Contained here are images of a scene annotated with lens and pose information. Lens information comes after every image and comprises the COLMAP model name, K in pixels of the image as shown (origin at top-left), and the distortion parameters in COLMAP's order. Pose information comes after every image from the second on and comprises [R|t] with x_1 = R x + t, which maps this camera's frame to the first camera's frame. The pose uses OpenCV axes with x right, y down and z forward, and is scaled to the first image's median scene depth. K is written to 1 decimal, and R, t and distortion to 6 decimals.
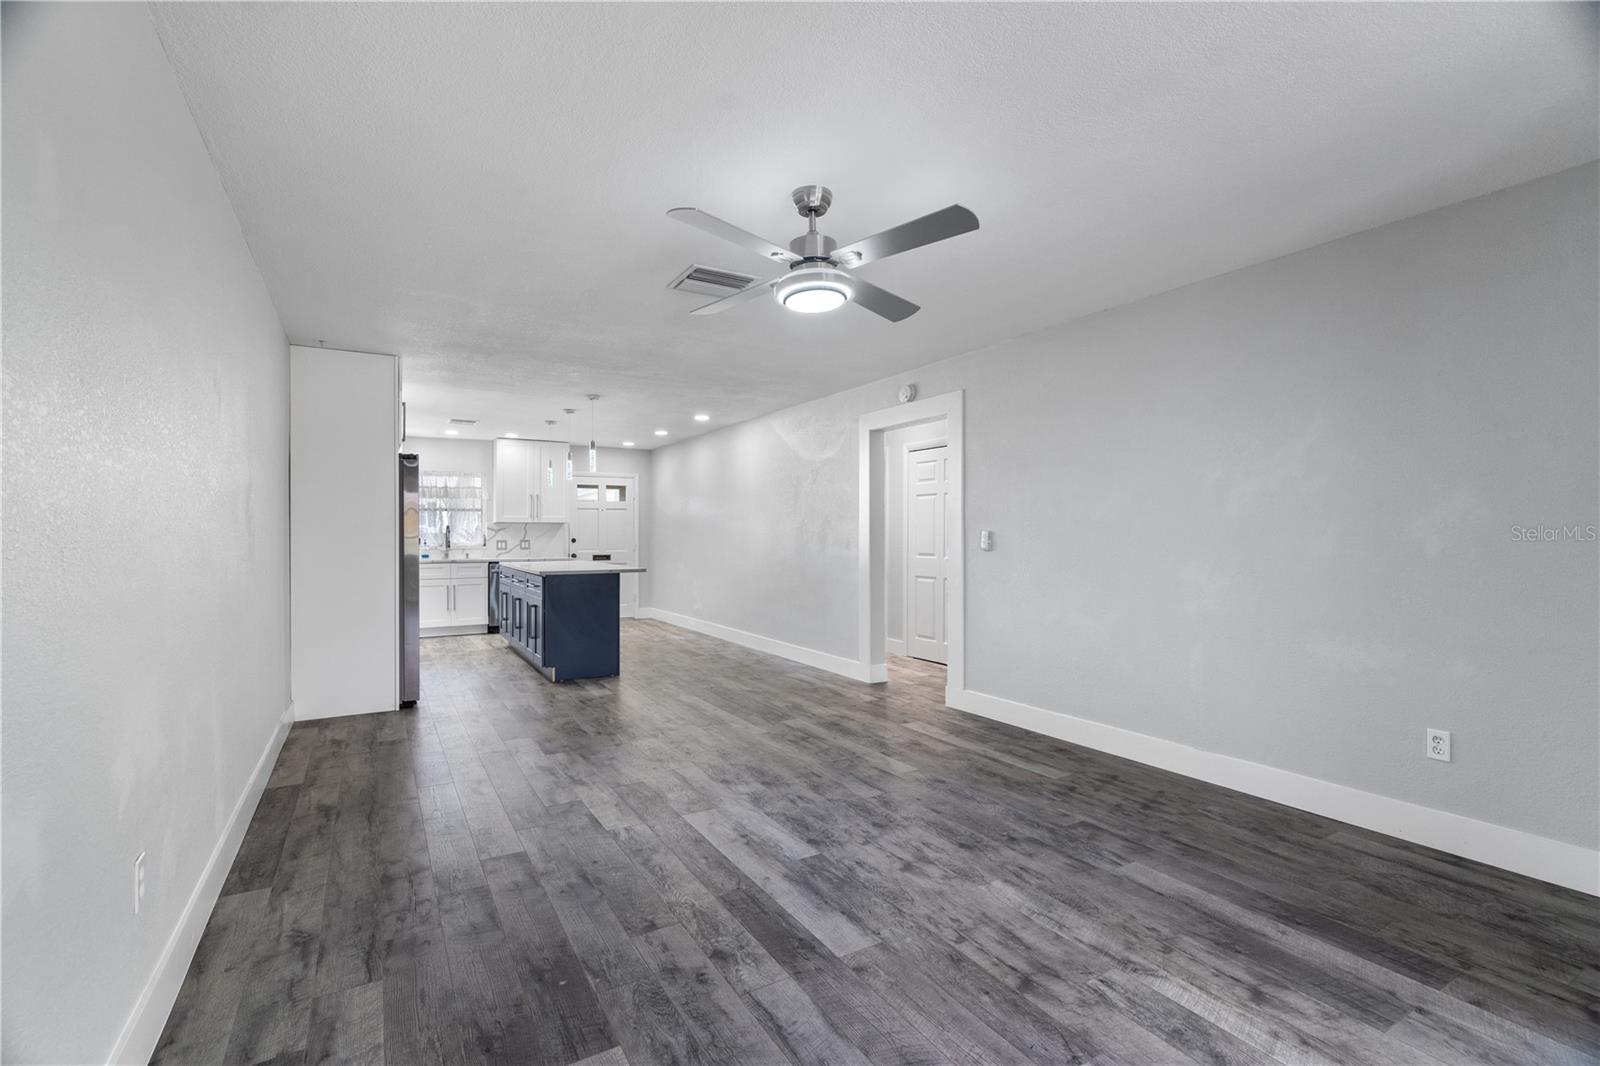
lens RADIAL K [[722.6, 0, 793.7], [0, 722.6, 535.3], [0, 0, 1]] dist [-0.007486, 0.004522]
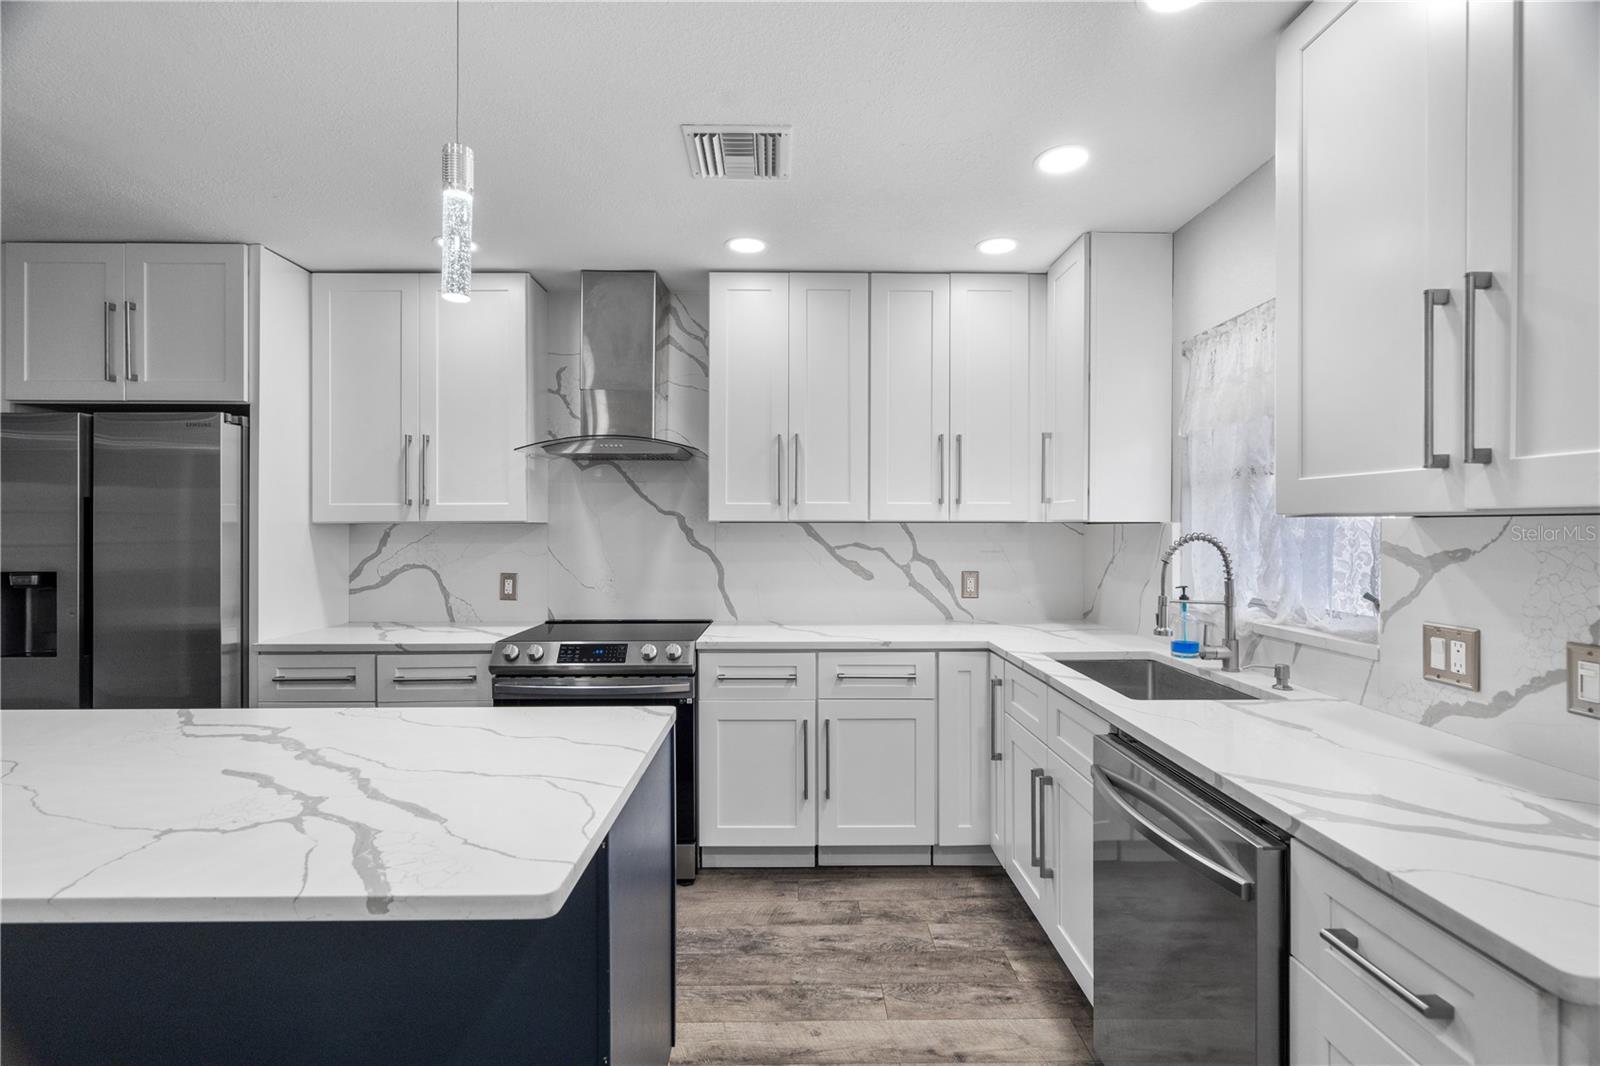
lens RADIAL K [[722.6, 0, 797.5], [0, 722.6, 527.6], [0, 0, 1]] dist [-0.007486, 0.004522]
pose [[-0.496381, 0.003324, -0.868098, -0.558980], [0.002483, 0.999994, 0.002409, -0.044311], [0.868101, -0.000960, -0.496386, 2.726605]]
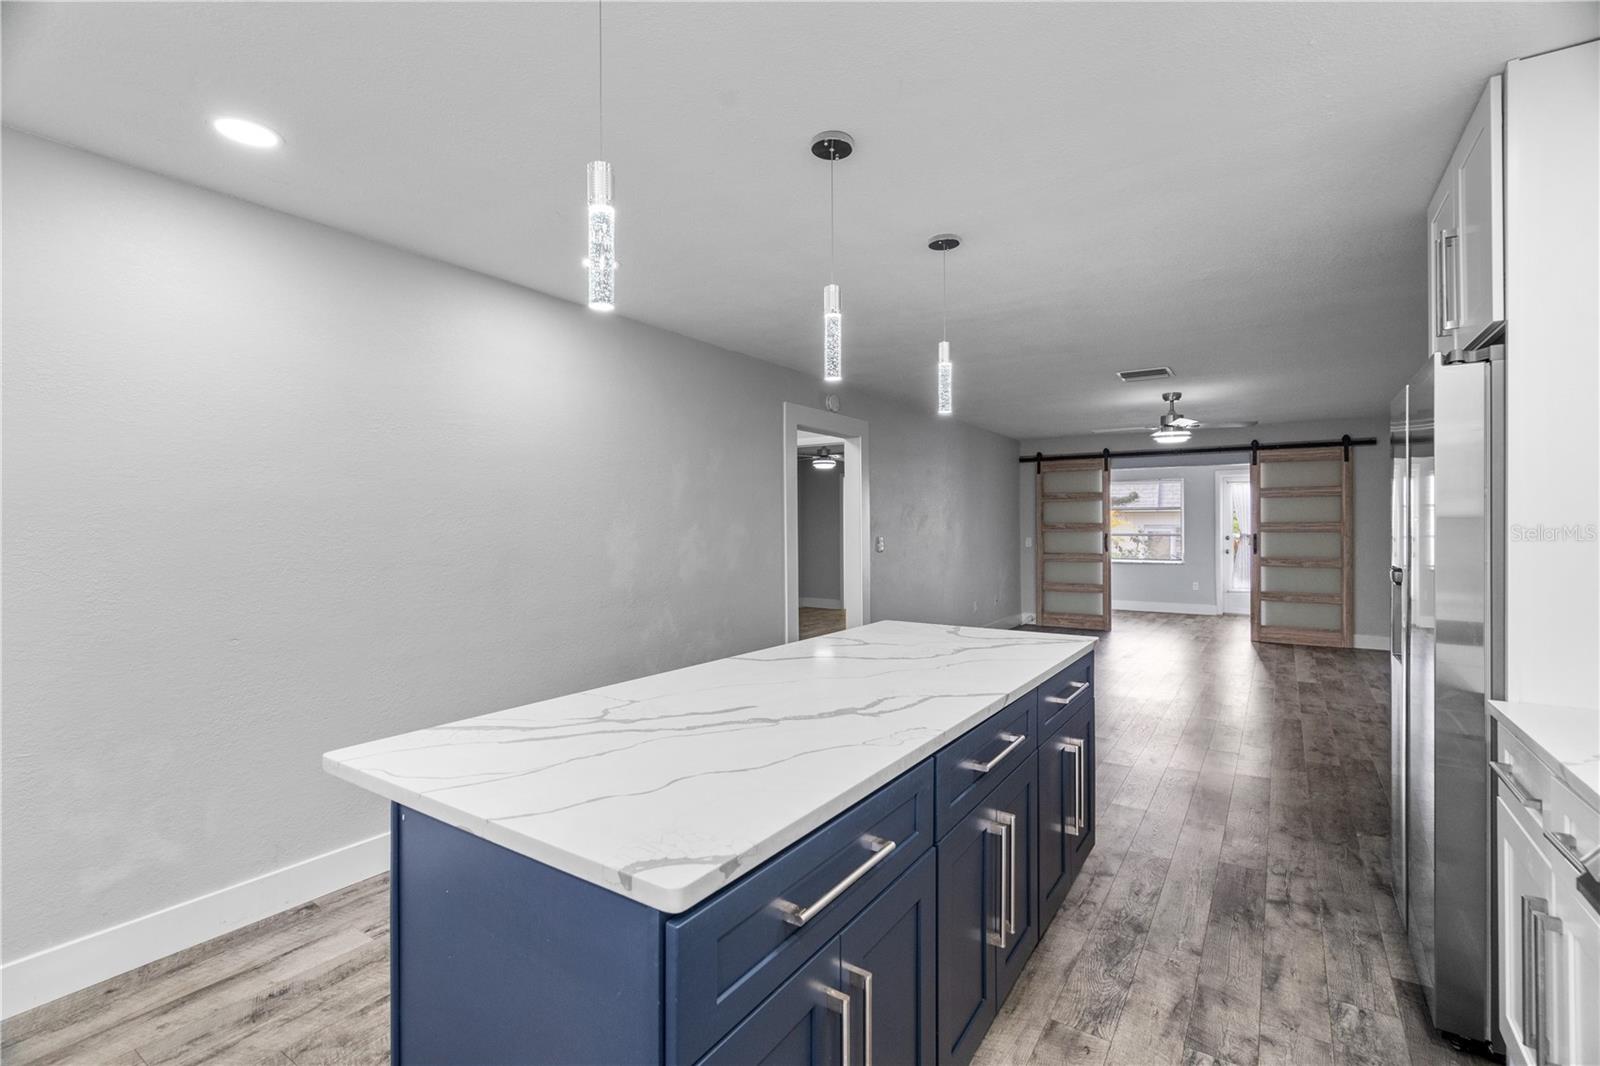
lens RADIAL K [[722.6, 0, 803.0], [0, 722.6, 513.0], [0, 0, 1]] dist [-0.007486, 0.004522]
pose [[-0.440944, 0.016580, 0.897382, -1.223033], [0.002964, 0.999851, -0.017016, -0.039373], [-0.897530, -0.004843, -0.440927, 2.455452]]
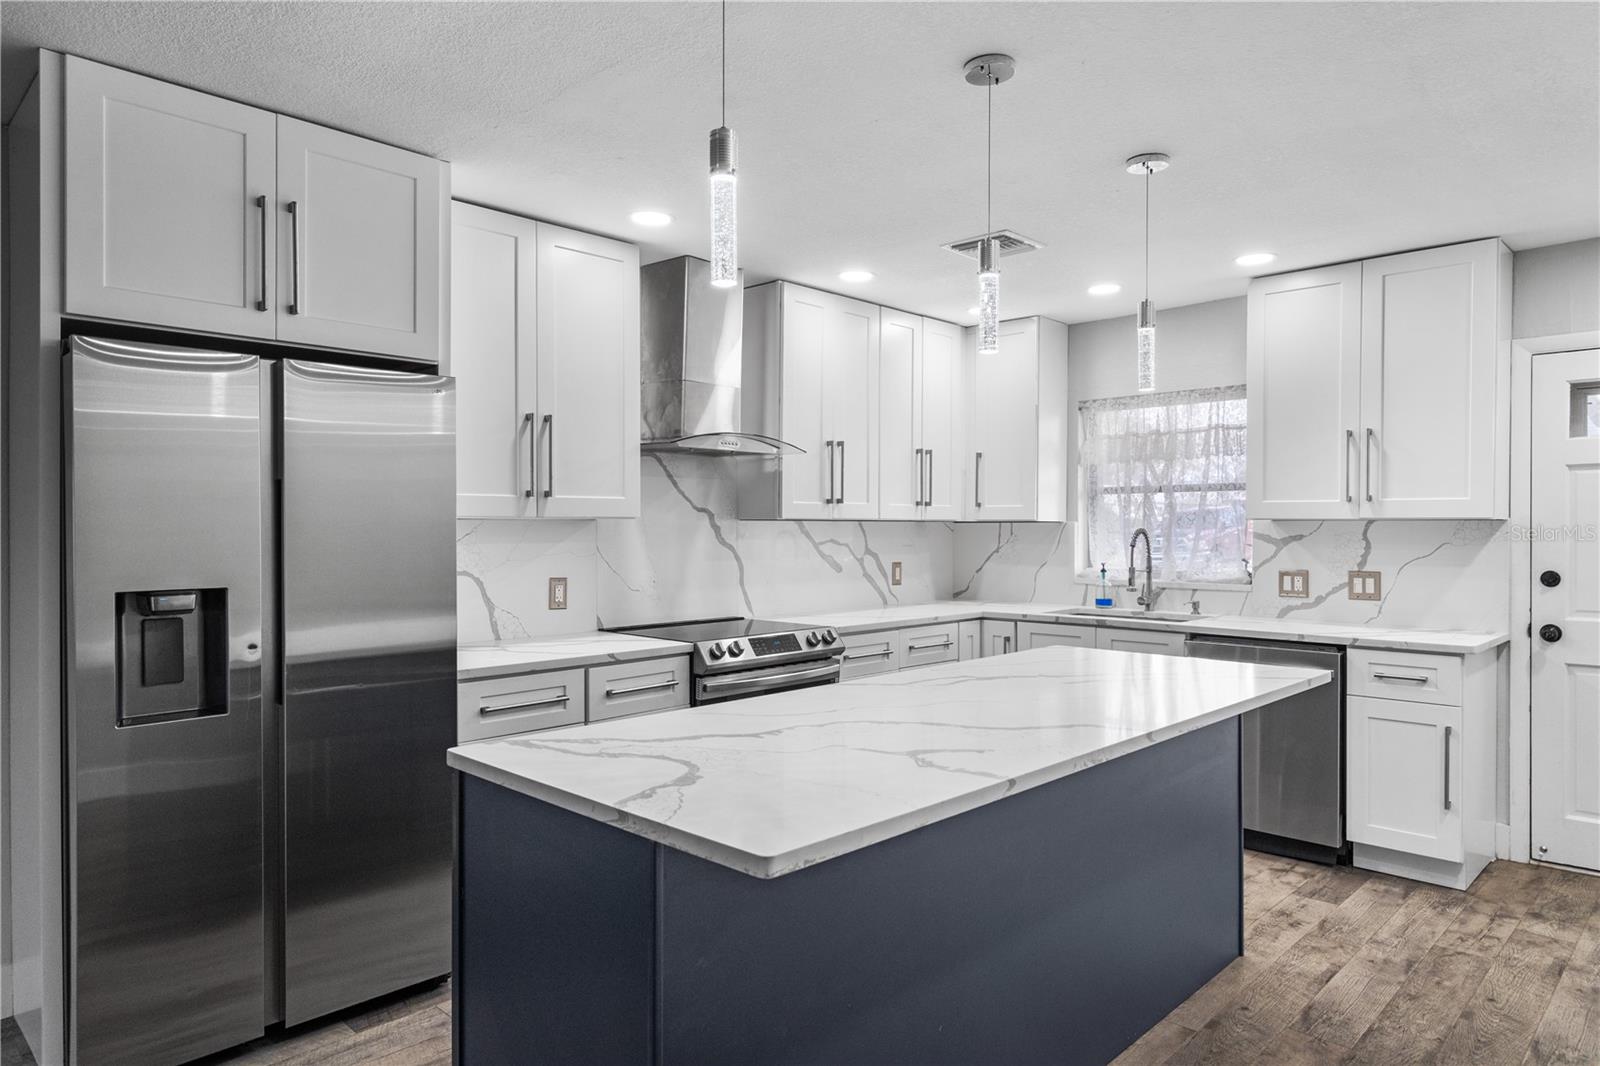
lens RADIAL K [[987.3, 0, 791.3], [0, 987.3, 535.0], [0, 0, 1]] dist [0.006973, 0.000638]
pose [[0.262553, 0.010772, -0.964858, -0.015083], [-0.000730, 0.999940, 0.010965, -0.043390], [0.964917, -0.002174, 0.262545, 1.824786]]
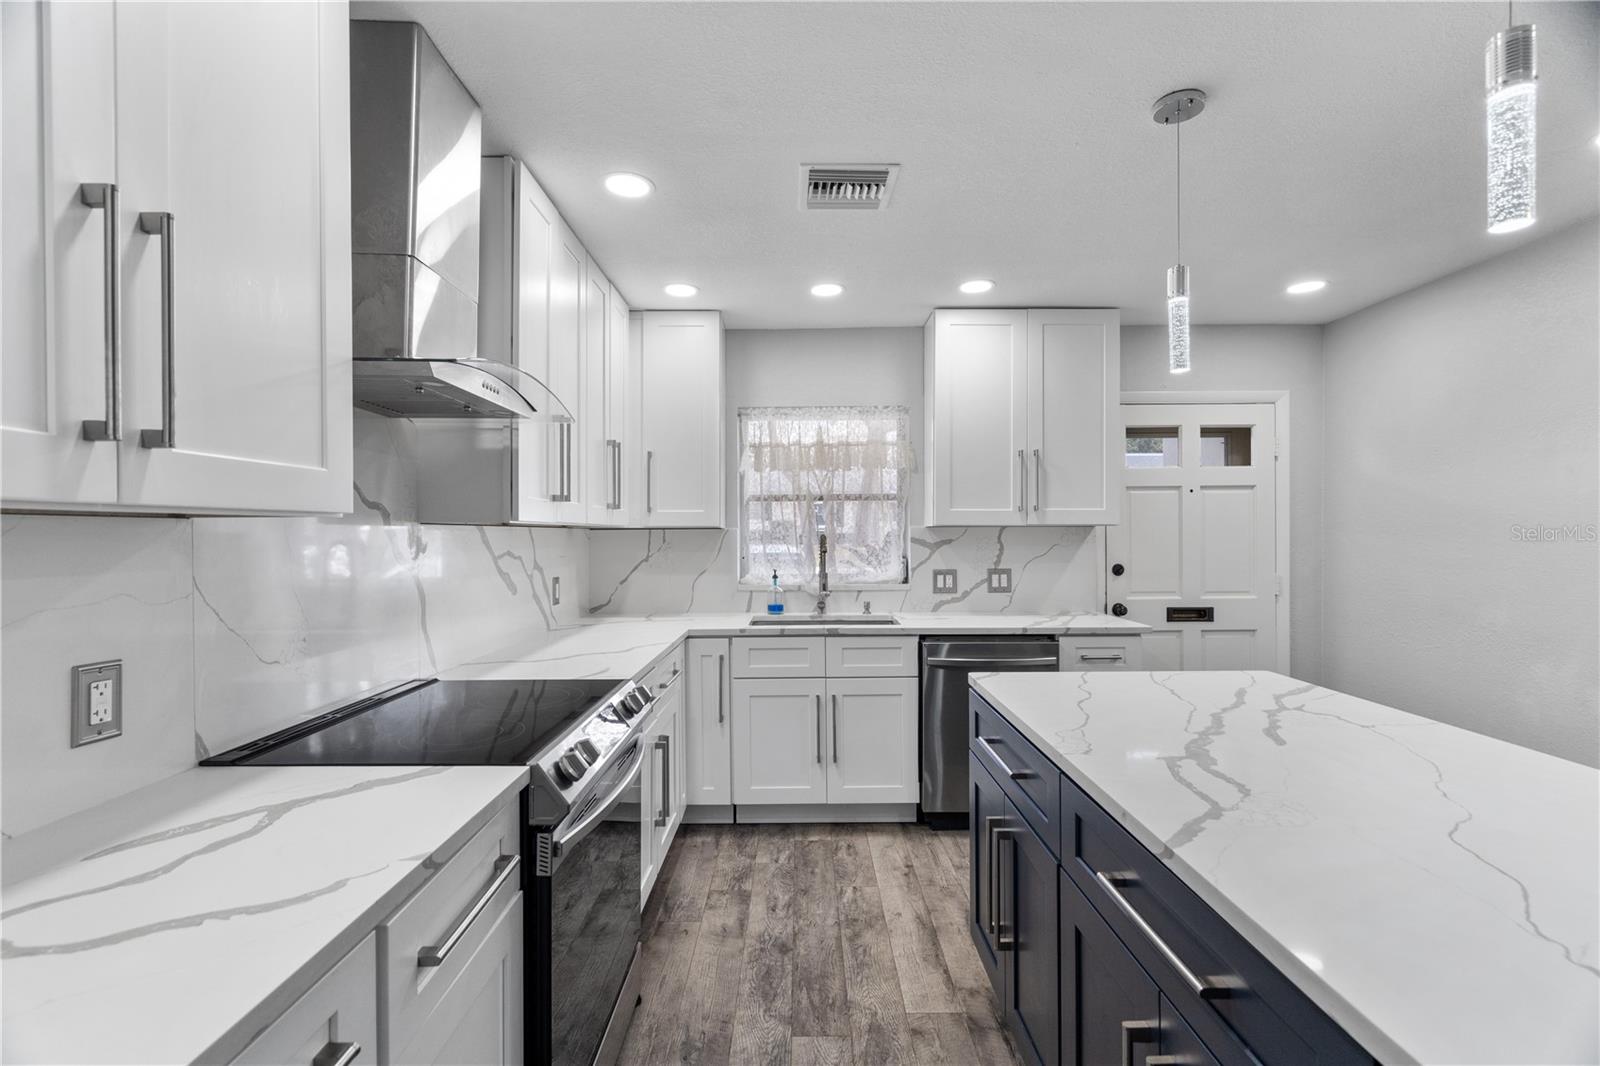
lens RADIAL K [[722.6, 0, 796.8], [0, 722.6, 537.2], [0, 0, 1]] dist [-0.007486, 0.004522]
pose [[0.863333, 0.000305, -0.504635, -0.776859], [0.002868, 0.999981, 0.005512, -0.039520], [0.504627, -0.006206, 0.863315, 1.737706]]
